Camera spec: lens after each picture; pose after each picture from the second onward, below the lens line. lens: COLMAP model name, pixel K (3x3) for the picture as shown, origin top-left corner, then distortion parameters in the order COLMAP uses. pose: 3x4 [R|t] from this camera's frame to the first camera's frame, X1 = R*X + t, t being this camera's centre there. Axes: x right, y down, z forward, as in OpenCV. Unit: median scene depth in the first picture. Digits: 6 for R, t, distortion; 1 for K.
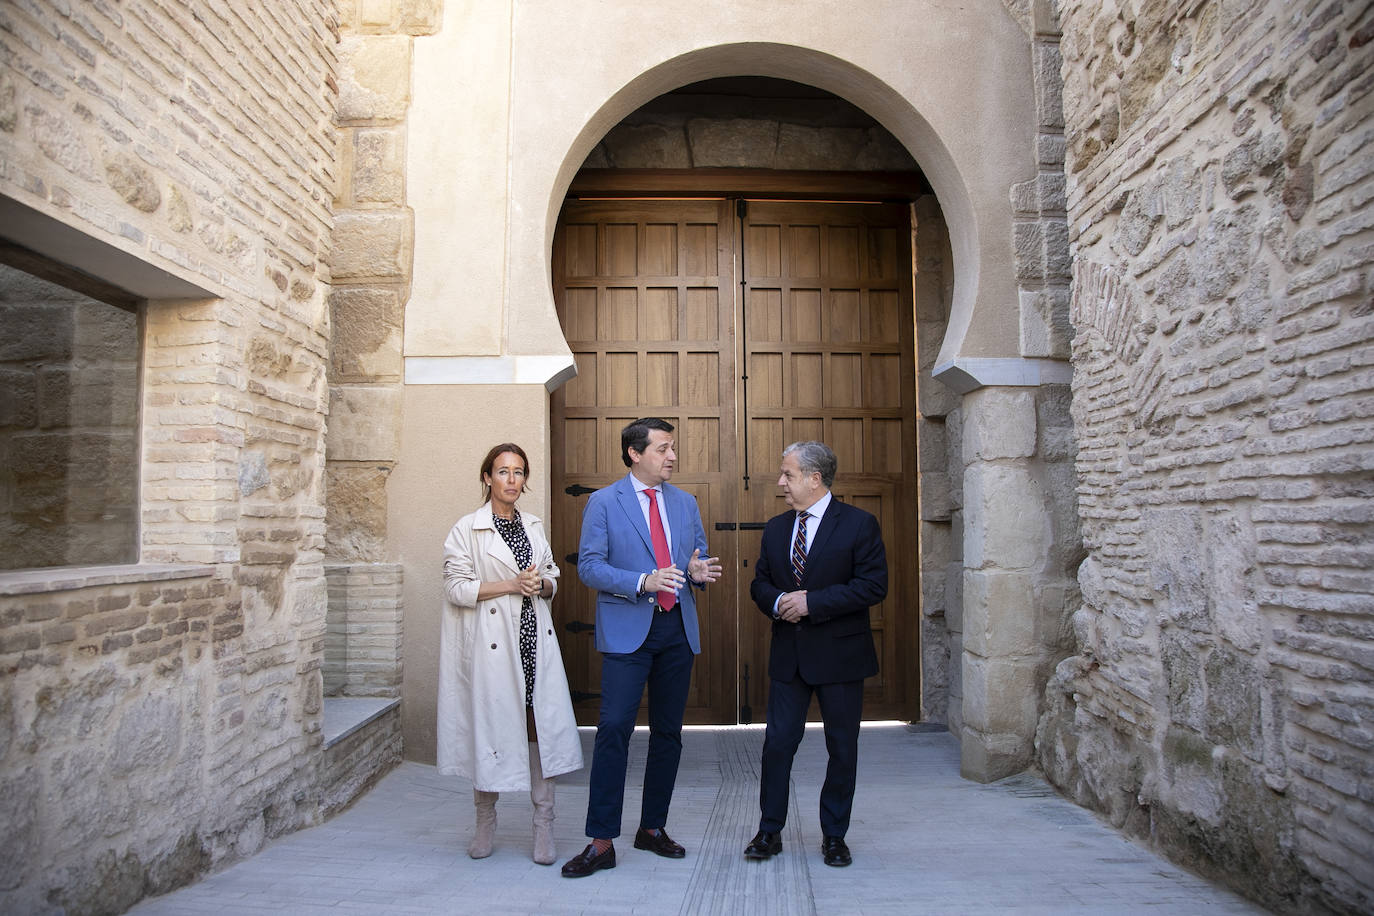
lens RADIAL K [[954.4, 0, 670.7], [0, 954.4, 460.4], [0, 0, 1]] dist [-0.113095, 0.055769]
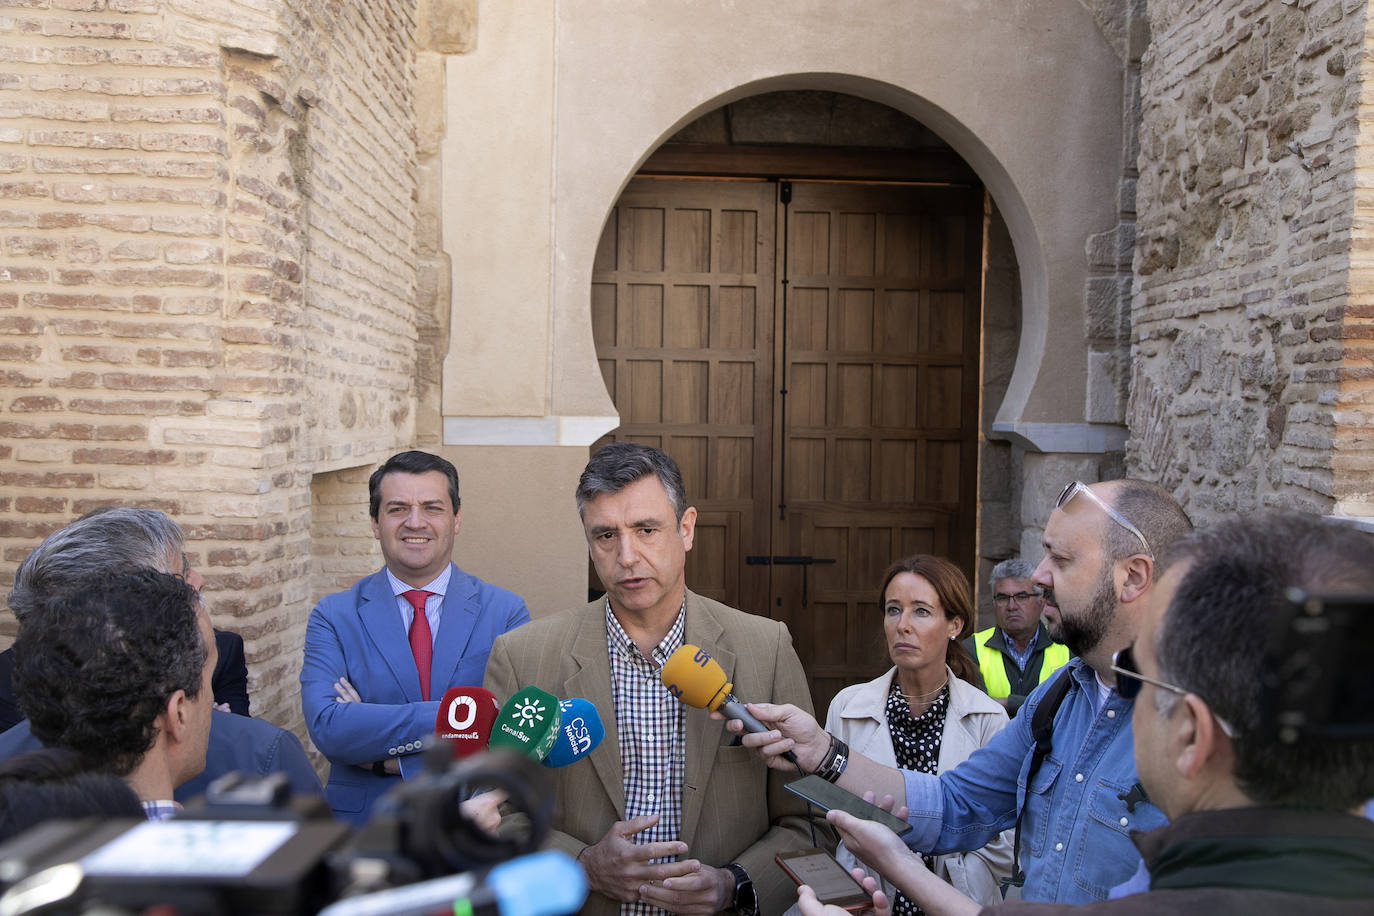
lens RADIAL K [[1452.6, 0, 681.0], [0, 1452.6, 461.5], [0, 0, 1]] dist [0.040025, 0.068585]
pose [[0.998945, 0.018467, 0.042047, -0.099671], [-0.022089, 0.995931, 0.087366, -0.191653], [-0.040263, -0.088203, 0.995288, -0.461265]]
